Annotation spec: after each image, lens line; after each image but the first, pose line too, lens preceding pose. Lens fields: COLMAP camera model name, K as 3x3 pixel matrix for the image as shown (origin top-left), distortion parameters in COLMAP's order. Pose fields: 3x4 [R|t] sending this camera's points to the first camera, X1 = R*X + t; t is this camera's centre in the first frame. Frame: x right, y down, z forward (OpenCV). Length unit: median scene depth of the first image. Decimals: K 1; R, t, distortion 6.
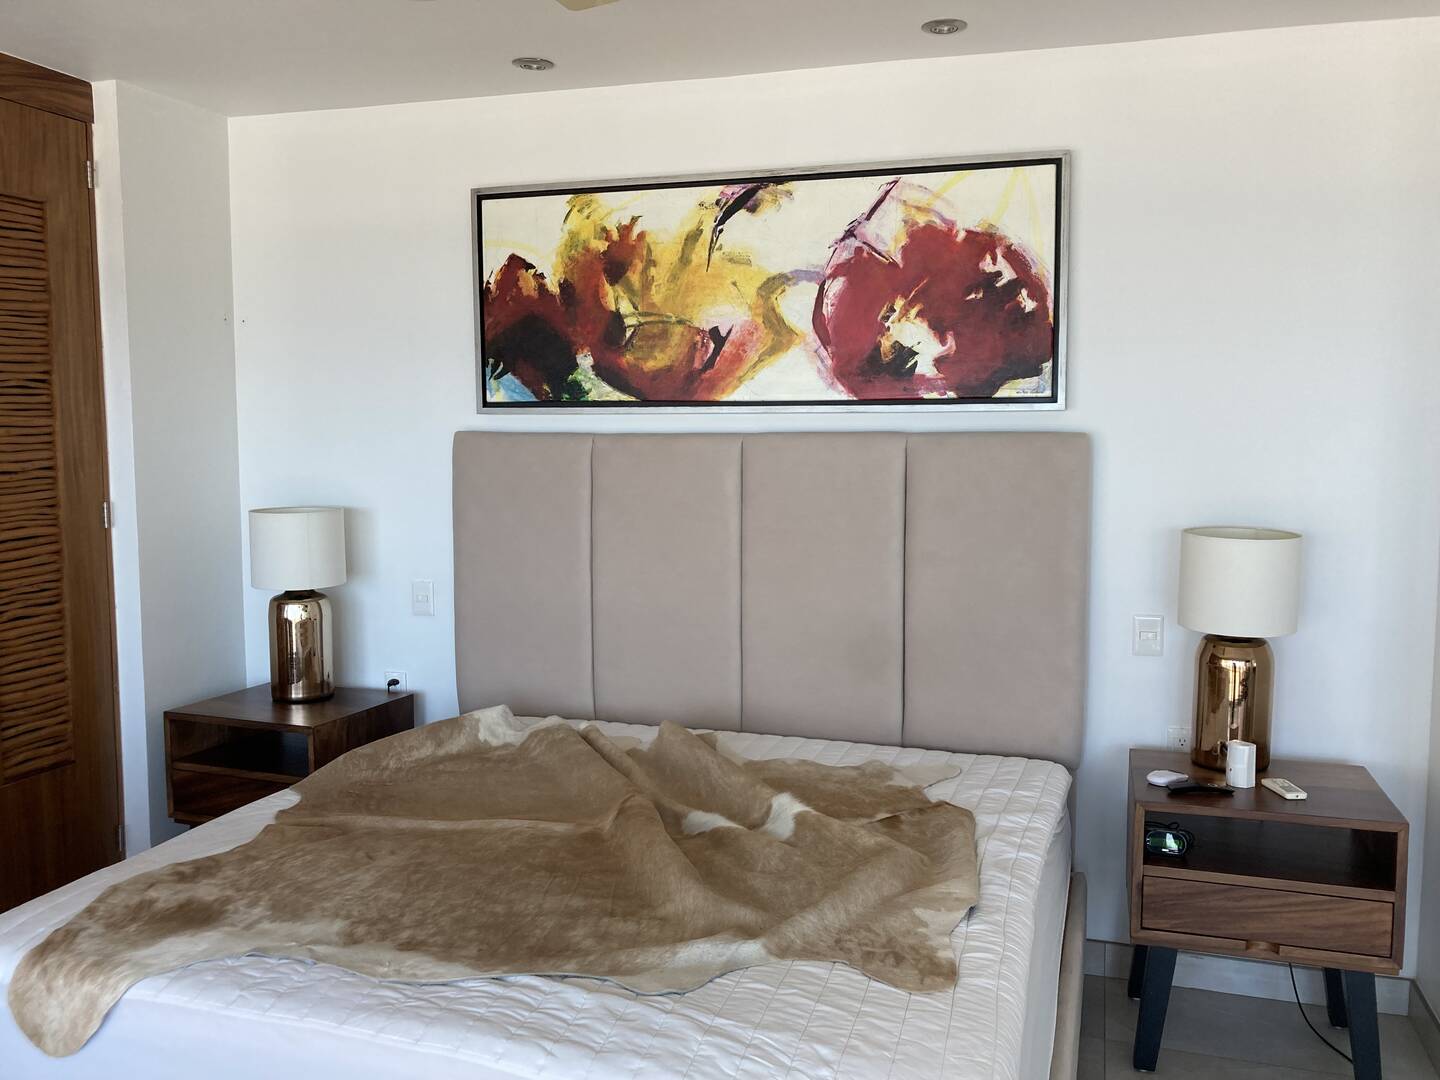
lens RADIAL K [[1167.0, 0, 734.3], [0, 1167.0, 538.3], [0, 0, 1]] dist [0.041431, -0.044698]
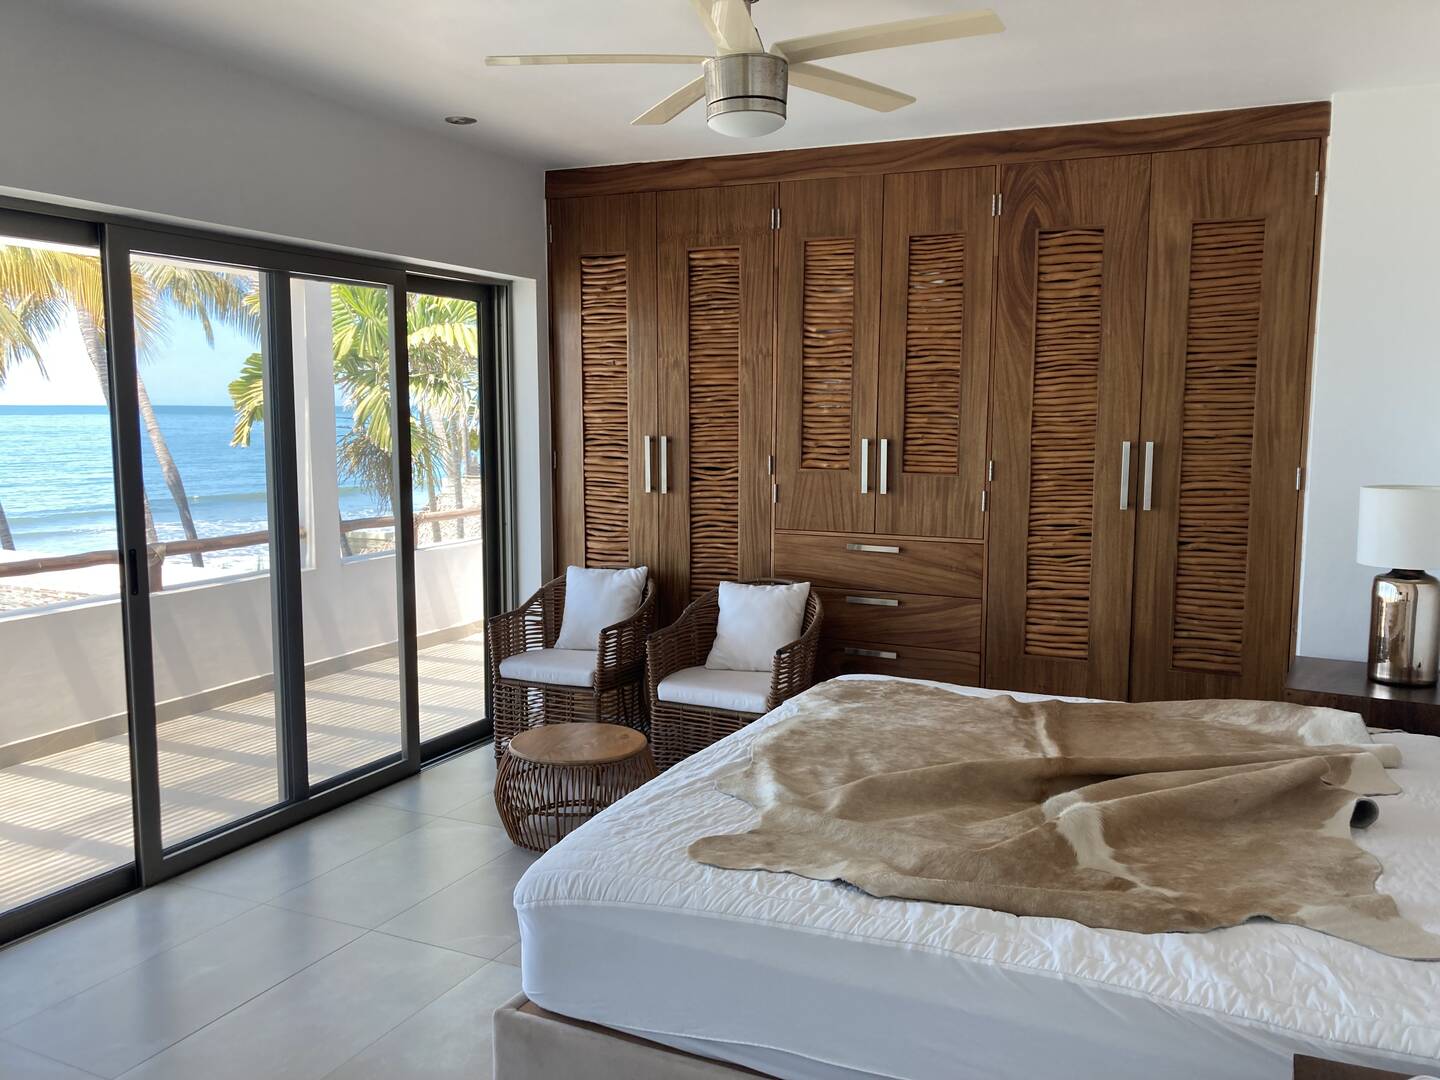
lens RADIAL K [[1167.0, 0, 716.7], [0, 1167.0, 558.0], [0, 0, 1]] dist [0.041431, -0.044698]
pose [[-0.127762, 0.128540, -0.983440, 0.732617], [-0.095059, 0.985414, 0.141147, -0.055287], [0.987239, 0.111519, -0.113680, 0.610864]]
